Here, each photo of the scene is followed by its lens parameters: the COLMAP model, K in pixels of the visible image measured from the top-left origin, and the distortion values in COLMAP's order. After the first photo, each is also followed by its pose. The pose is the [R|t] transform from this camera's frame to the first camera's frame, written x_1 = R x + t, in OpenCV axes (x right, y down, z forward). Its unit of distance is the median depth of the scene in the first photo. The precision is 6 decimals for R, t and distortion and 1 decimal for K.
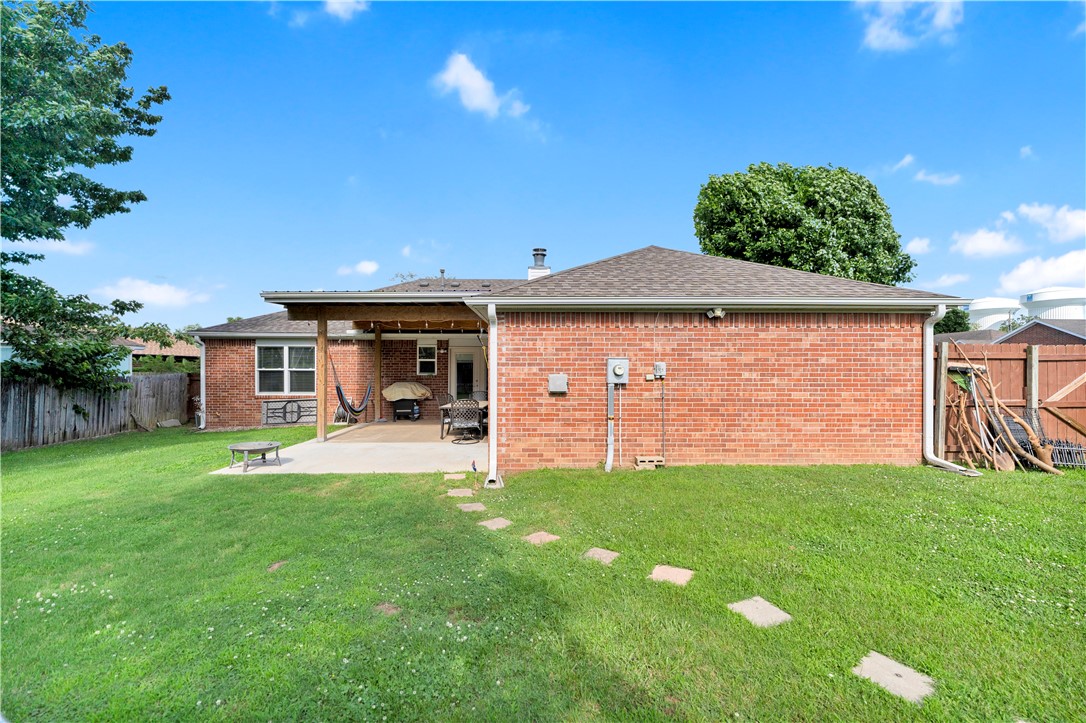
lens RADIAL K [[437.9, 0, 542.3], [0, 437.9, 367.4], [0, 0, 1]] dist [0.002900, 0.000101]
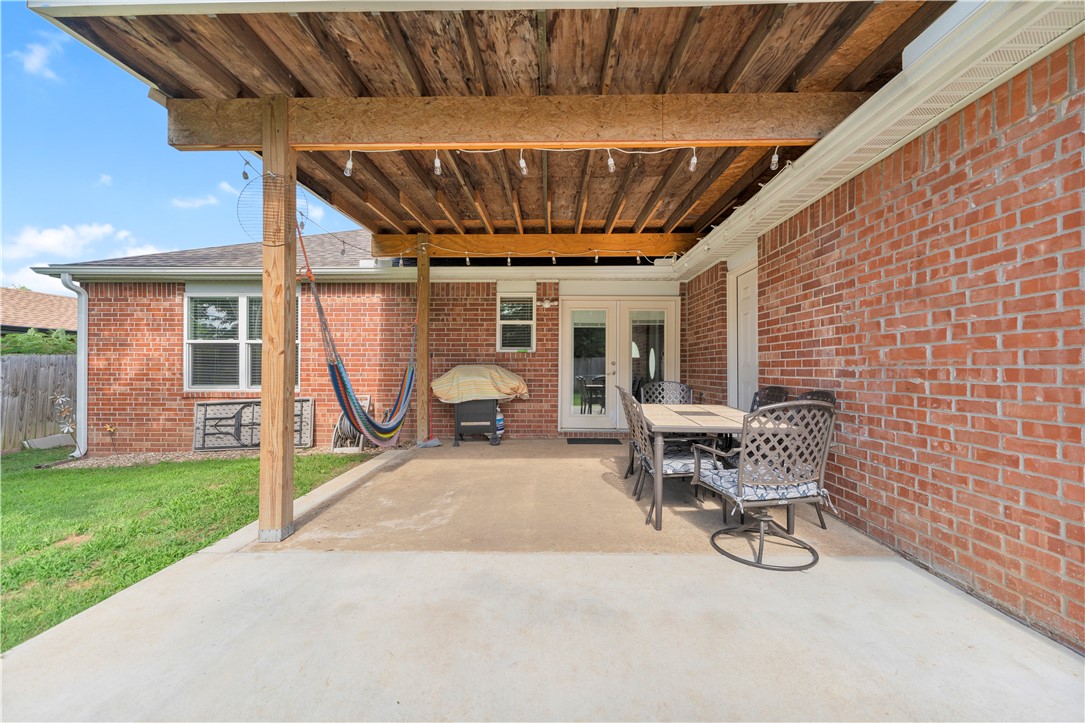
lens RADIAL K [[437.5, 0, 543.9], [0, 437.5, 358.6], [0, 0, 1]] dist [0.002900, 0.000101]
pose [[0.999663, -0.001522, -0.025908, -0.219817], [0.000979, 0.999780, -0.020933, 0.036028], [0.025934, 0.020900, 0.999445, 0.499363]]
